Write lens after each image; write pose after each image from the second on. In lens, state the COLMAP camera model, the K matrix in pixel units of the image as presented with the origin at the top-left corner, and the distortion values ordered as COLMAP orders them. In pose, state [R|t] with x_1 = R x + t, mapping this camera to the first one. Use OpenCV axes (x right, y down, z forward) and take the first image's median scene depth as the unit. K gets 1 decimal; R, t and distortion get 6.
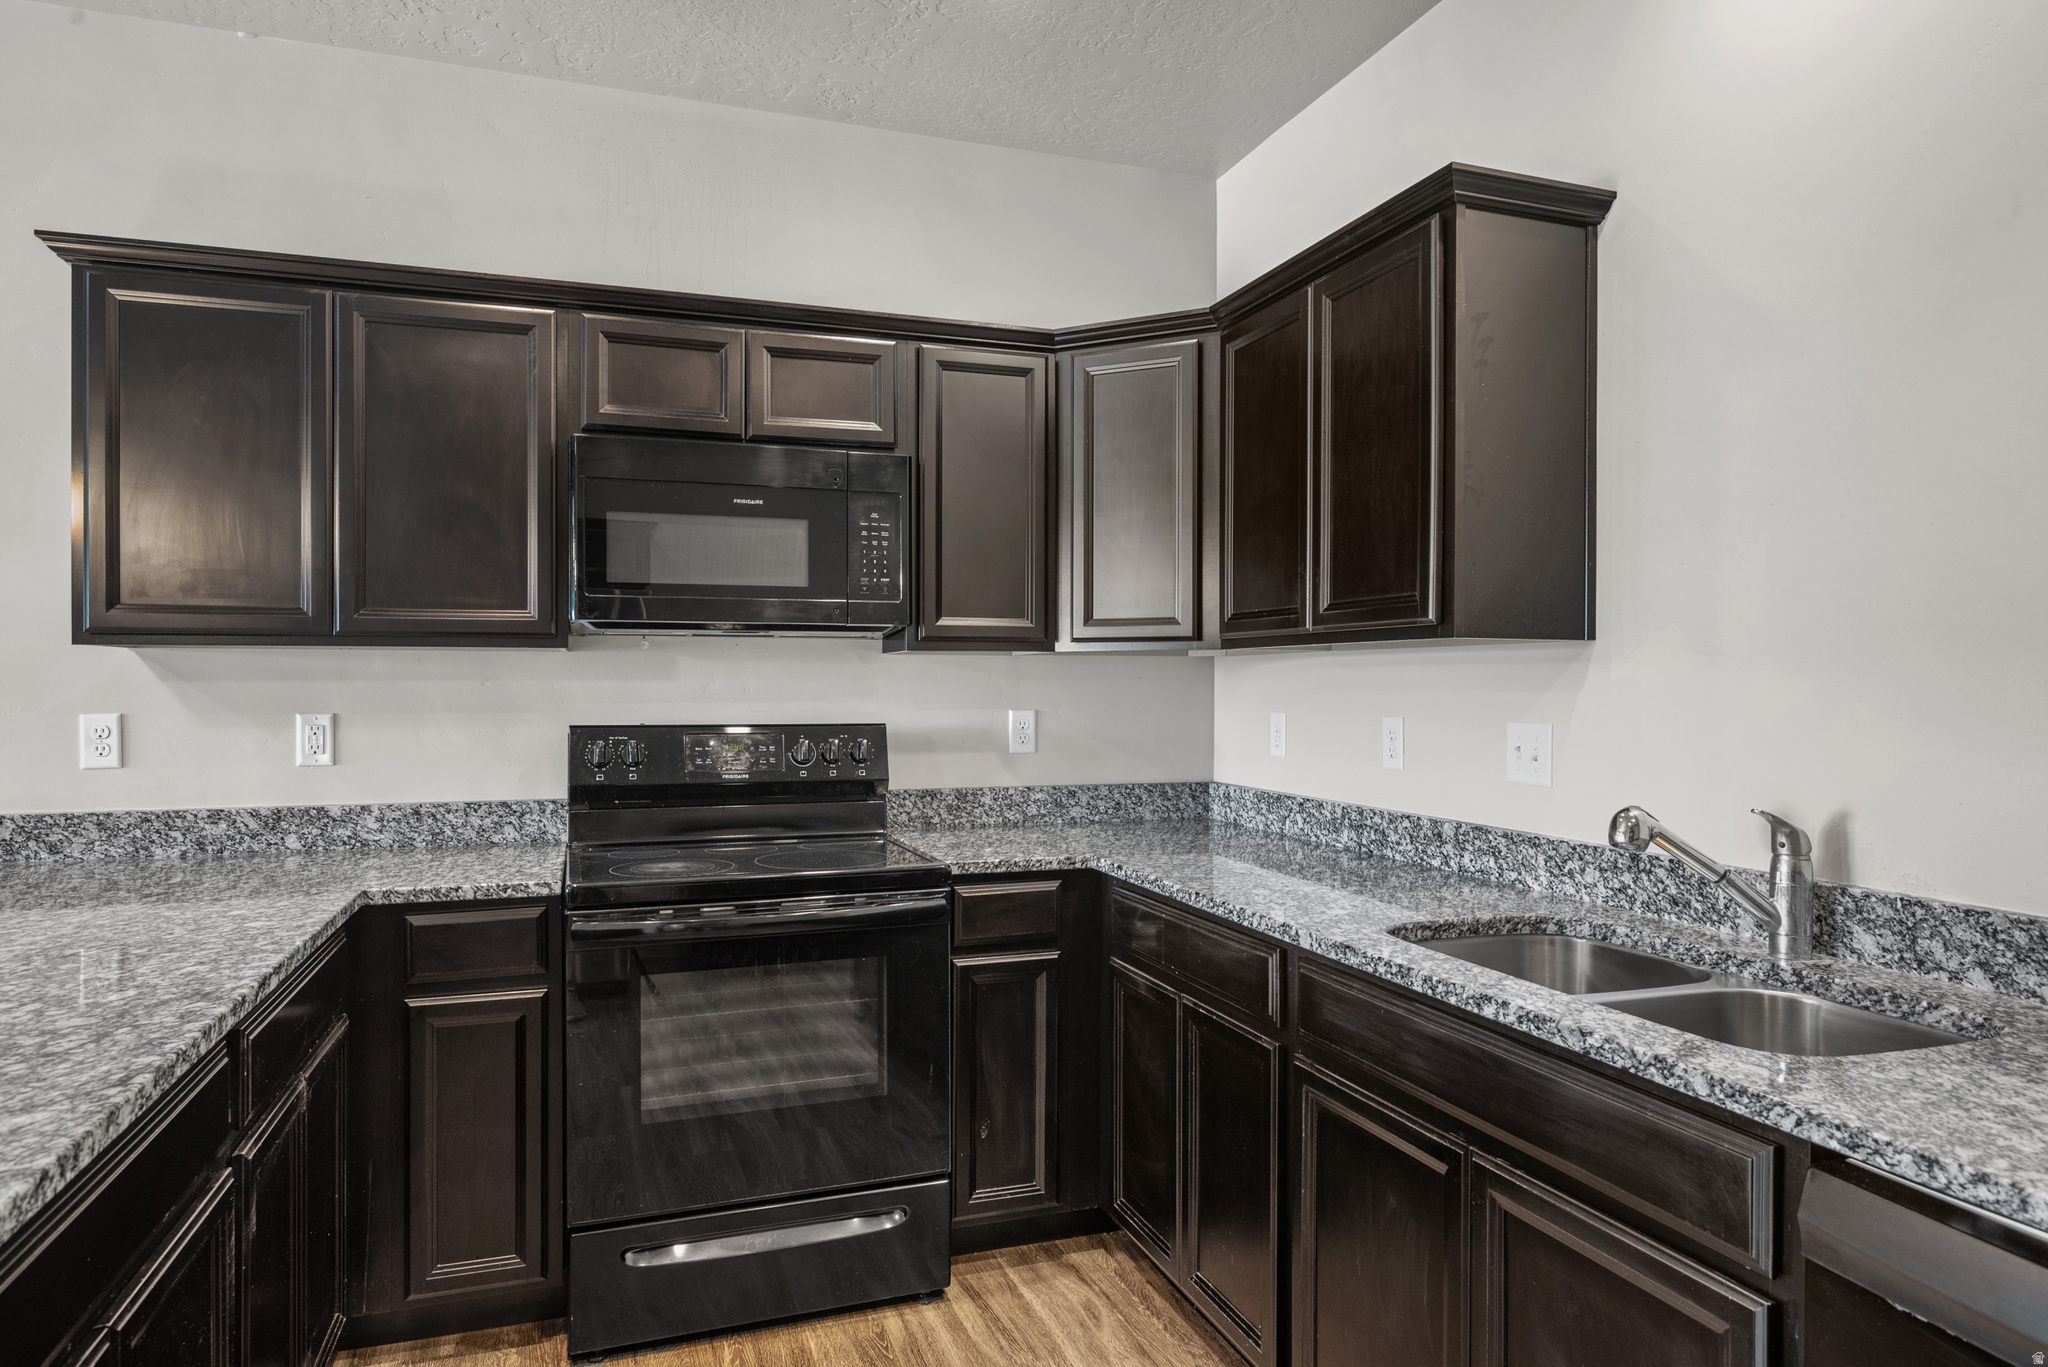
lens RADIAL K [[1257.8, 0, 1022.5], [0, 1257.8, 685.5], [0, 0, 1]] dist [0.000161, 0.001099]
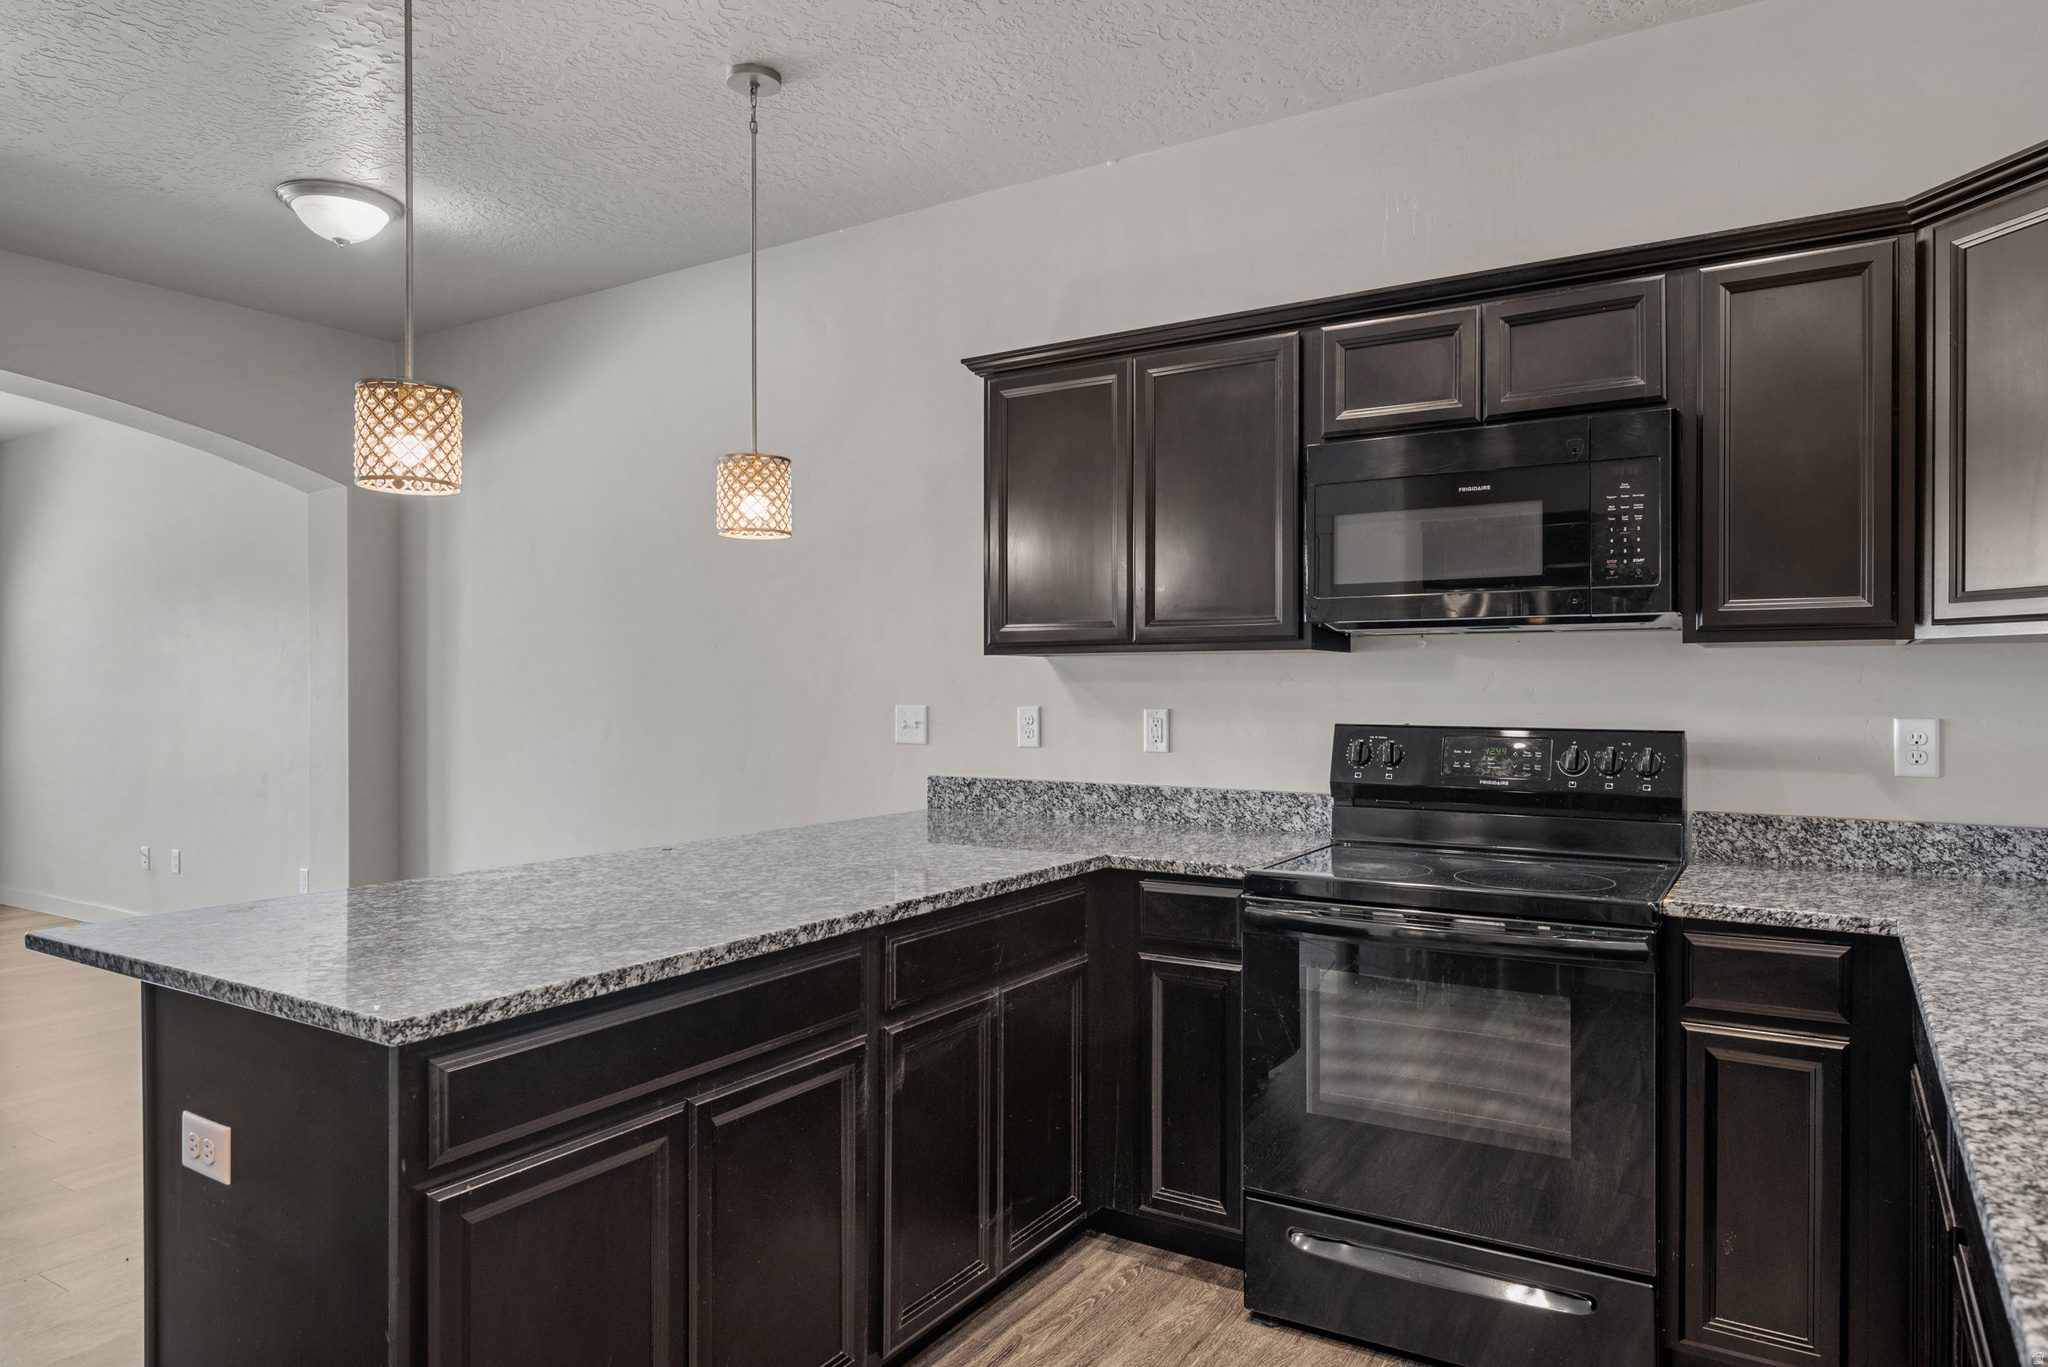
lens RADIAL K [[1257.8, 0, 1023.6], [0, 1257.8, 689.9], [0, 0, 1]] dist [0.000161, 0.001099]
pose [[0.629931, 0.002548, -0.776647, 0.287979], [-0.002026, 0.999997, 0.001638, 0.002665], [0.776649, 0.000542, 0.629934, 0.145725]]
